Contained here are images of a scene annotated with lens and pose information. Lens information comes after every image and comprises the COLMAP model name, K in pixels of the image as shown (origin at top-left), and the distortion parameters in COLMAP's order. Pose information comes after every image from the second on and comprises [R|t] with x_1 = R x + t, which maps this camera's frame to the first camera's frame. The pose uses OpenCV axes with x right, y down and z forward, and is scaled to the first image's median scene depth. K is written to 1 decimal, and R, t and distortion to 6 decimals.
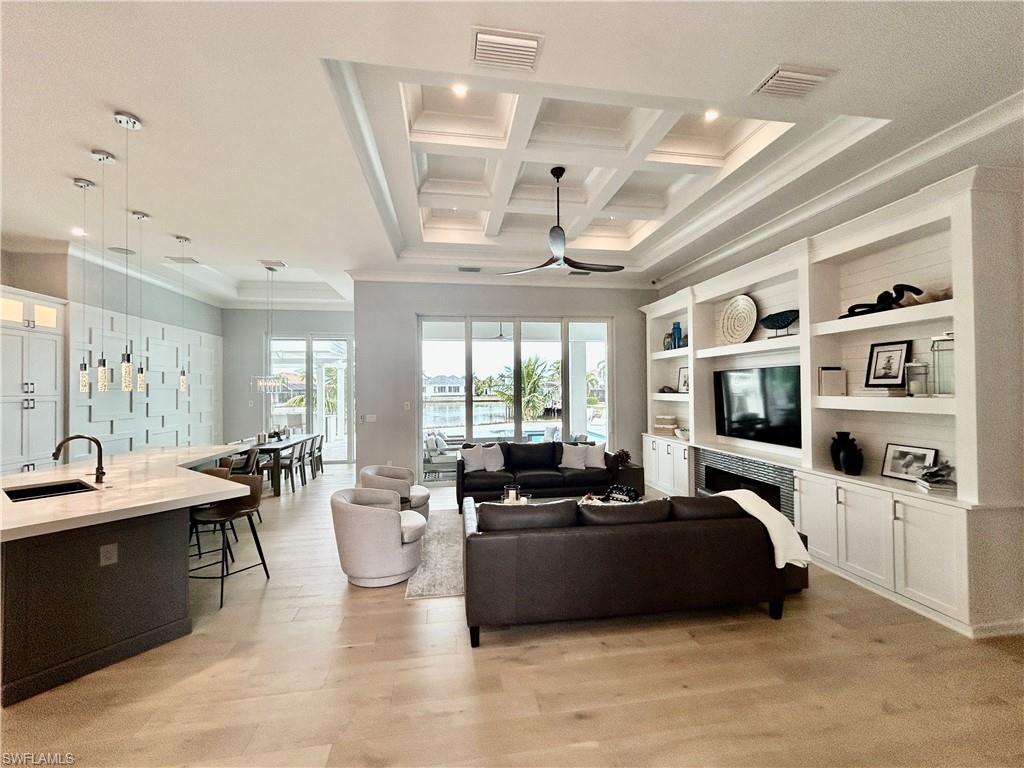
lens RADIAL K [[413.7, 0, 515.0], [0, 413.7, 387.1], [0, 0, 1]] dist [0.000261, 0.000654]
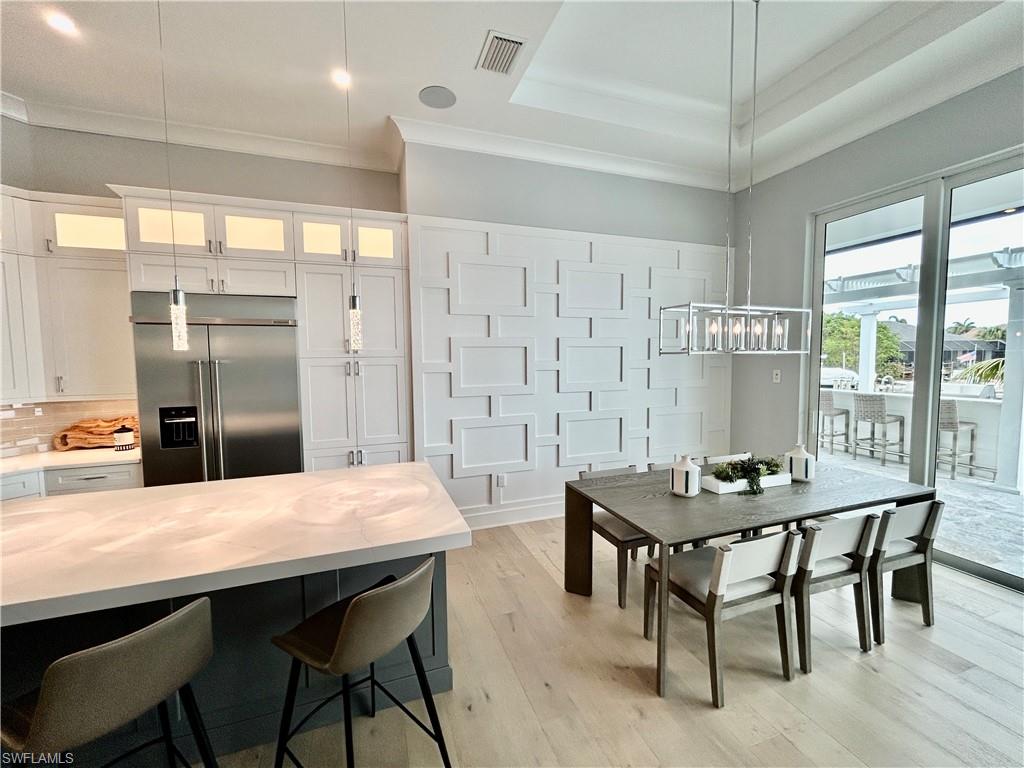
lens RADIAL K [[413.7, 0, 511.1], [0, 413.7, 382.1], [0, 0, 1]] dist [0.000261, 0.000654]
pose [[0.171496, 0.067839, -0.982846, -0.295710], [0.014040, 0.997357, 0.071290, 0.011975], [0.985085, -0.026025, 0.170090, 0.818745]]
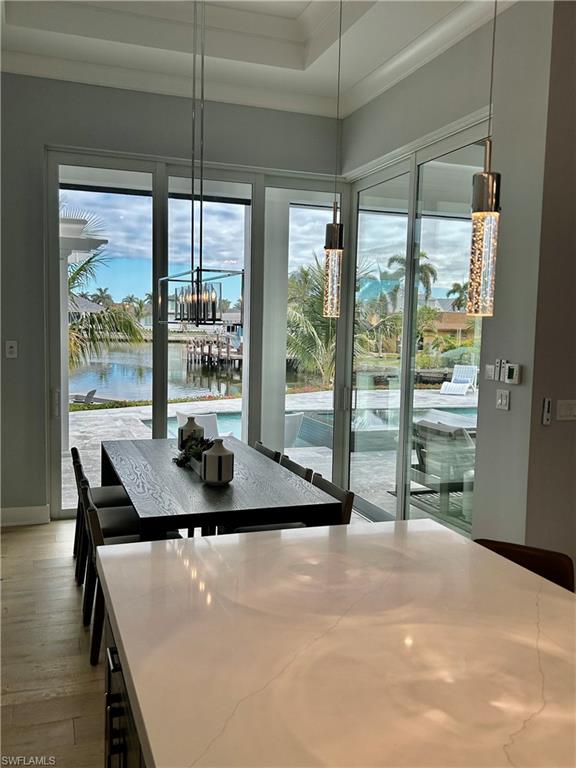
lens RADIAL K [[700.5, 0, 286.7], [0, 700.5, 384.8], [0, 0, 1]] dist [0.018879, 0.000000]
pose [[0.986380, 0.010533, 0.164143, -0.671500], [-0.026604, 0.995024, 0.096019, 0.008473], [-0.162315, -0.099078, 0.981752, 0.478477]]
